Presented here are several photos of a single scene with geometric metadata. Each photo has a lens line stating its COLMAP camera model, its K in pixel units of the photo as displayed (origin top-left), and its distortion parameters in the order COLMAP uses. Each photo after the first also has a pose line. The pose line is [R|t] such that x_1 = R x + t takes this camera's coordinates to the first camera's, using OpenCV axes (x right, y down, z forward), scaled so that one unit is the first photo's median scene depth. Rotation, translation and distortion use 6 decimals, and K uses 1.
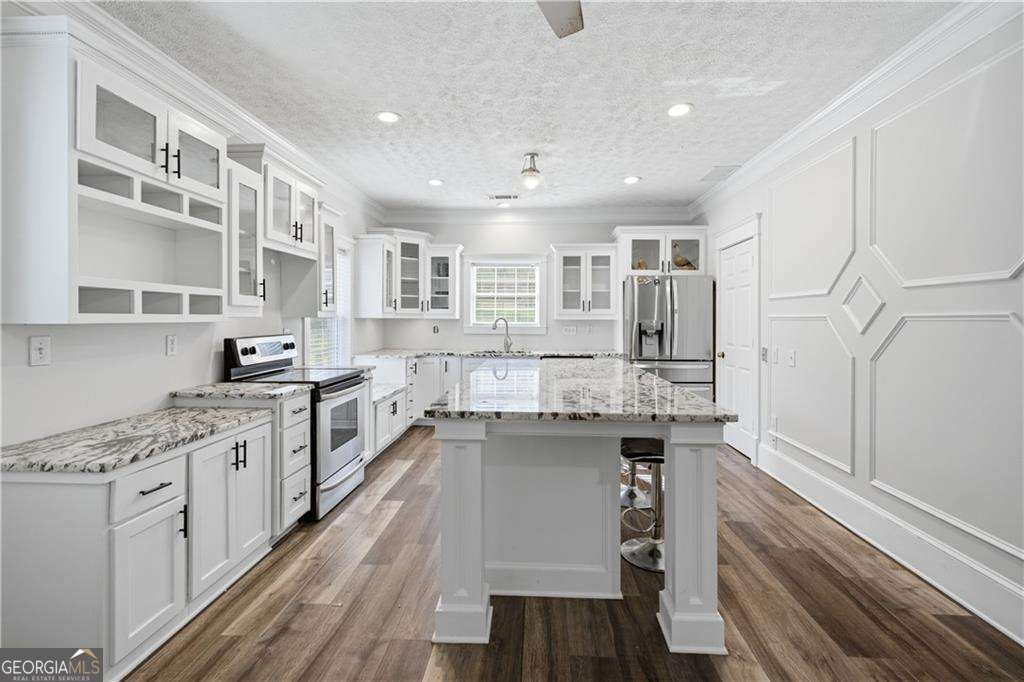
lens RADIAL K [[470.6, 0, 515.8], [0, 470.6, 318.4], [0, 0, 1]] dist [0.001385, 0.000206]
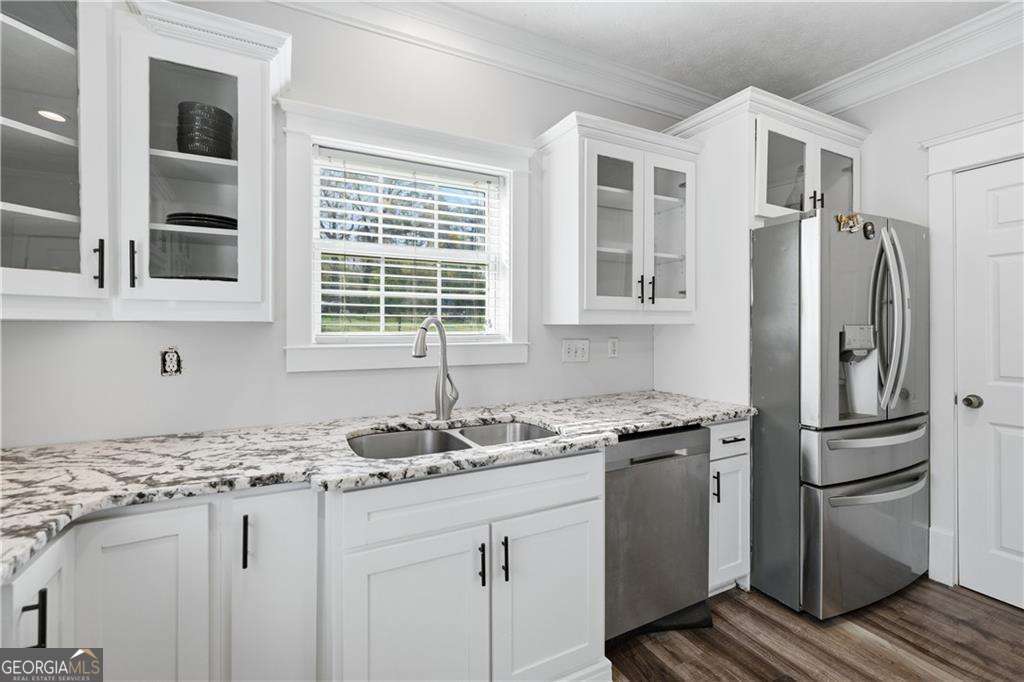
lens RADIAL K [[456.5, 0, 515.6], [0, 456.5, 331.2], [0, 0, 1]] dist [-0.002196, 0.000447]
pose [[0.867465, -0.007290, 0.497444, -0.217627], [-0.000280, 0.999885, 0.015141, 0.003361], [-0.497498, -0.013274, 0.867364, 1.143896]]
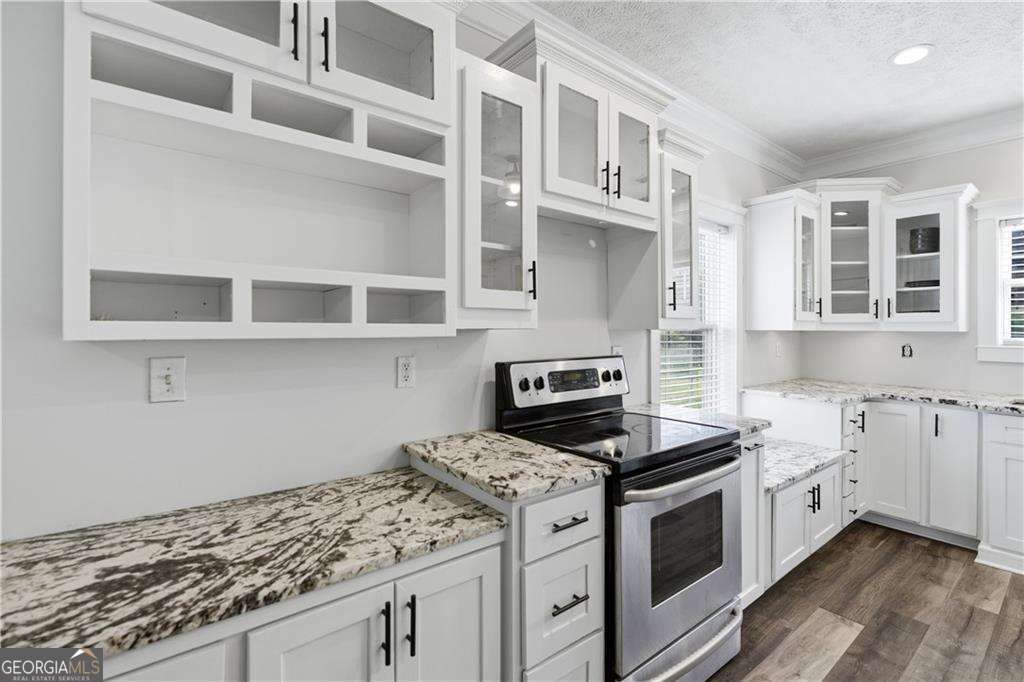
lens RADIAL K [[456.5, 0, 513.3], [0, 456.5, 327.1], [0, 0, 1]] dist [-0.002196, 0.000447]
pose [[0.652302, -0.006189, -0.757934, -0.109710], [-0.000265, 0.999965, -0.008392, 0.000198], [0.757959, 0.005675, 0.652278, 0.500475]]
